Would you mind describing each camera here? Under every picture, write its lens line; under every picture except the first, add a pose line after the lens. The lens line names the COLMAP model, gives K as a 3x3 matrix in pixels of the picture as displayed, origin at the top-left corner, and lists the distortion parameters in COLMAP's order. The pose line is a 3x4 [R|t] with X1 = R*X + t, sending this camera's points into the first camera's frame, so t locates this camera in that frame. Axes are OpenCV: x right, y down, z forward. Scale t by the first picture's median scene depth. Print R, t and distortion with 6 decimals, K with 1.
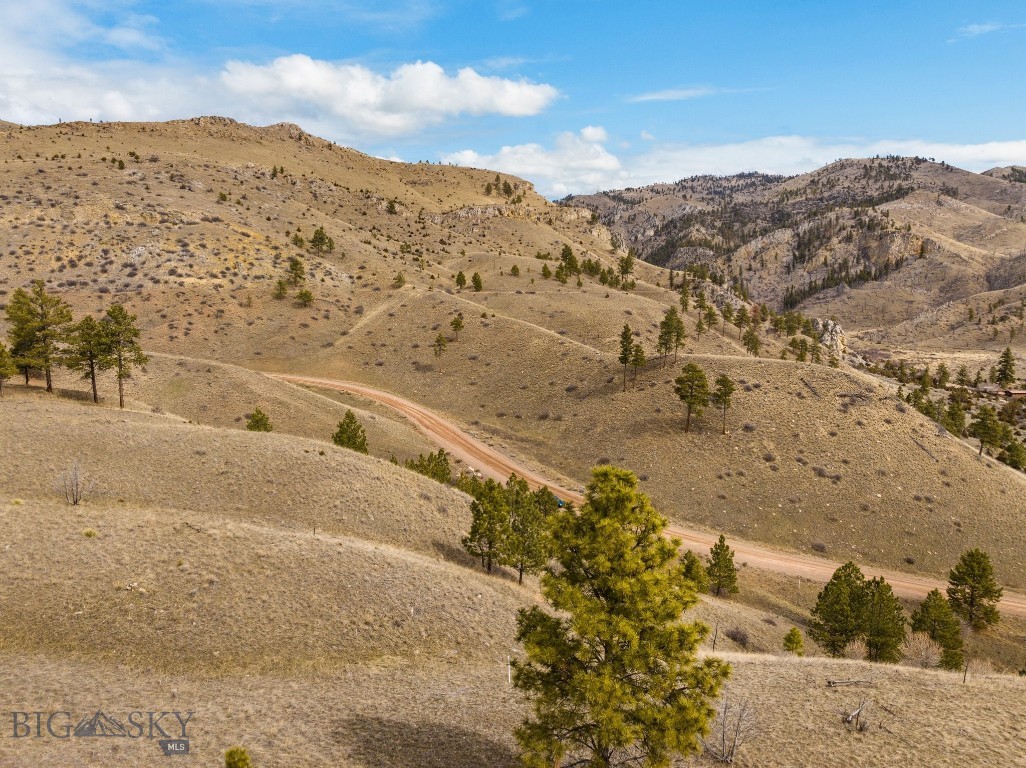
lens RADIAL K [[720.5, 0, 518.3], [0, 720.5, 380.7], [0, 0, 1]] dist [-0.043348, 0.006576]
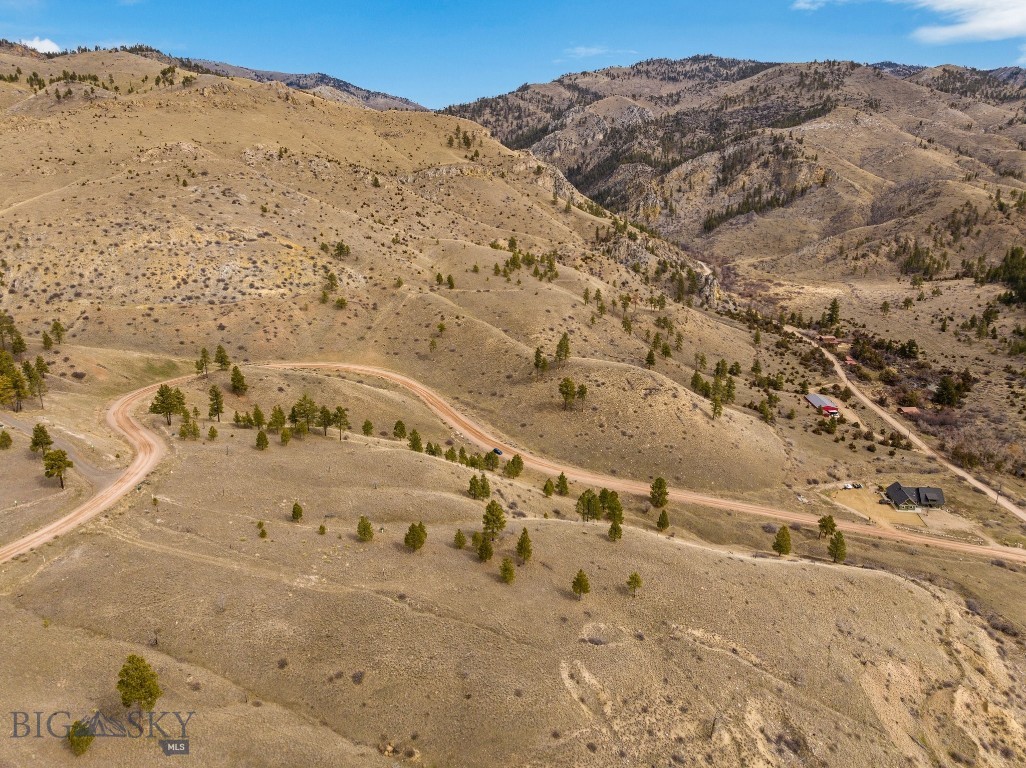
lens RADIAL K [[720.5, 0, 518.3], [0, 720.5, 380.7], [0, 0, 1]] dist [-0.043348, 0.006576]
pose [[0.998361, -0.013198, 0.055680, -0.002655], [0.003045, 0.983913, 0.178622, -0.200094], [-0.057142, -0.178160, 0.982341, -0.514334]]
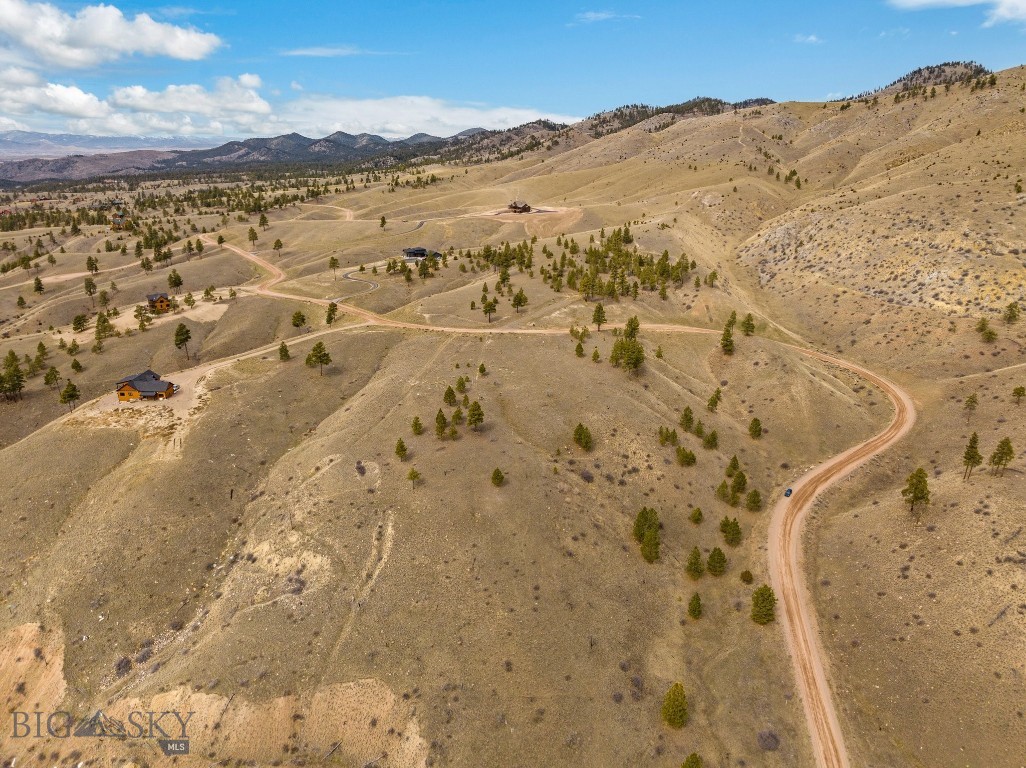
lens RADIAL K [[720.5, 0, 518.3], [0, 720.5, 380.7], [0, 0, 1]] dist [-0.043348, 0.006576]
pose [[0.064925, 0.303901, -0.950489, 0.789714], [-0.137079, 0.946185, 0.293161, -0.263180], [0.988430, 0.111259, 0.103089, 0.026722]]
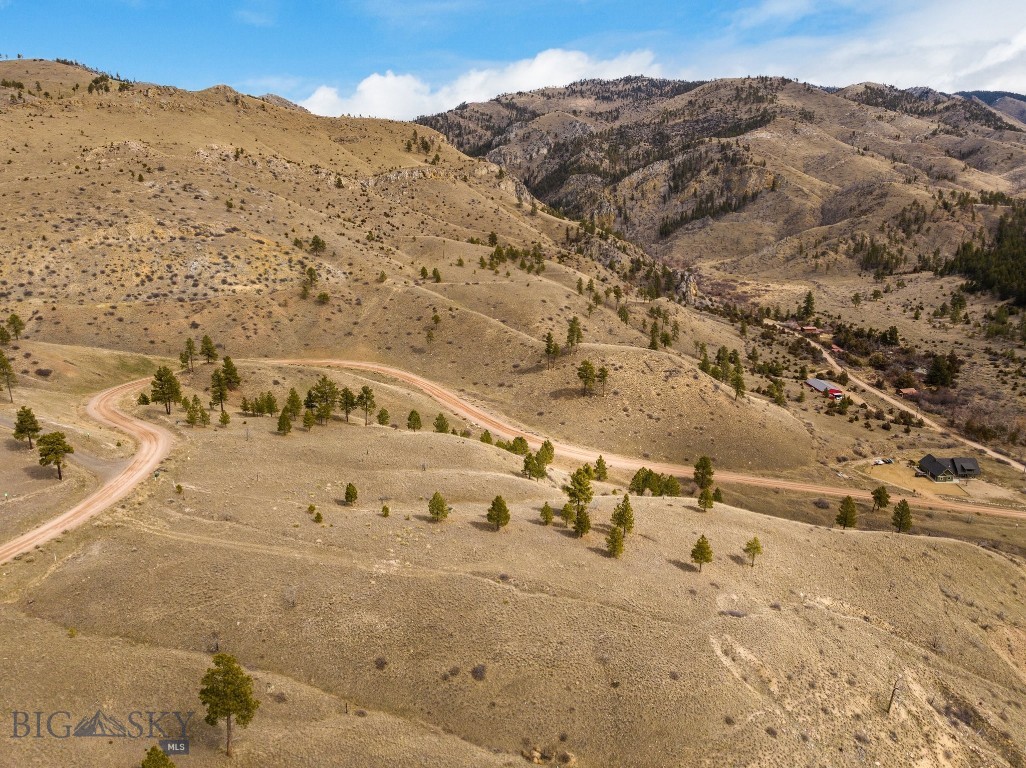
lens RADIAL K [[720.5, 0, 518.3], [0, 720.5, 380.7], [0, 0, 1]] dist [-0.043348, 0.006576]
pose [[0.988710, -0.047260, 0.142191, -0.108732], [0.025976, 0.988649, 0.147979, -0.136247], [-0.147570, -0.142615, 0.978716, -0.439272]]
